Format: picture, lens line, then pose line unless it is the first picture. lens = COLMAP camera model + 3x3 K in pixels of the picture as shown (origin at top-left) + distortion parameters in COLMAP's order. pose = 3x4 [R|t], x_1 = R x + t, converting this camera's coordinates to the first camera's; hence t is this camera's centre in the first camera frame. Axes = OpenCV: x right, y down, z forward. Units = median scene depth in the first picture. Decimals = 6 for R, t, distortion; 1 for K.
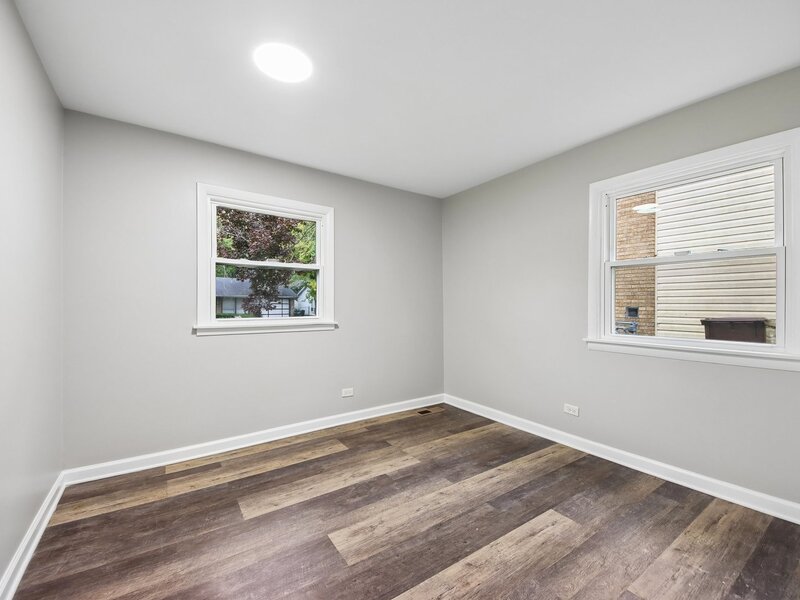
lens RADIAL K [[344.8, 0, 397.3], [0, 344.8, 305.8], [0, 0, 1]] dist [0.046501, -0.003440]
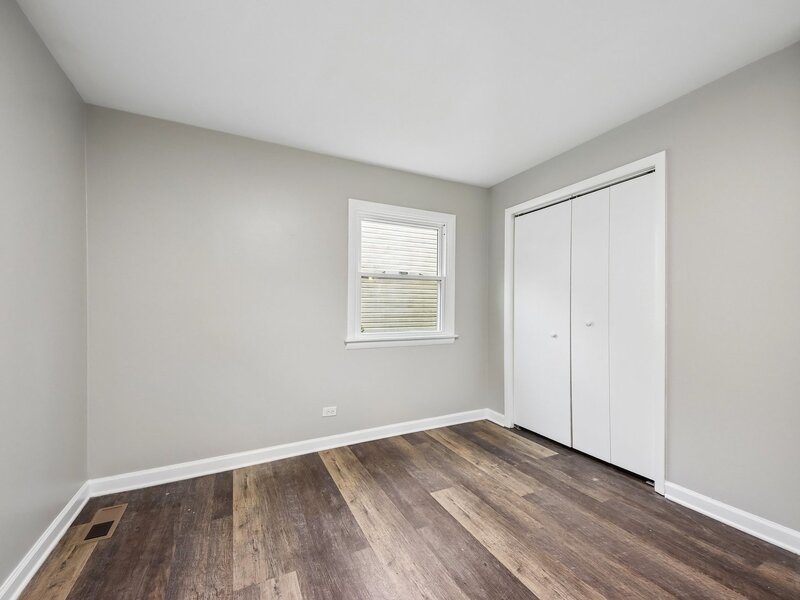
lens RADIAL K [[344.8, 0, 398.2], [0, 344.8, 301.3], [0, 0, 1]] dist [0.046501, -0.003440]
pose [[0.138099, 0.018084, 0.990253, -0.507367], [0.000815, 0.999831, -0.018372, -0.000723], [-0.990418, 0.003344, 0.138061, 0.723932]]
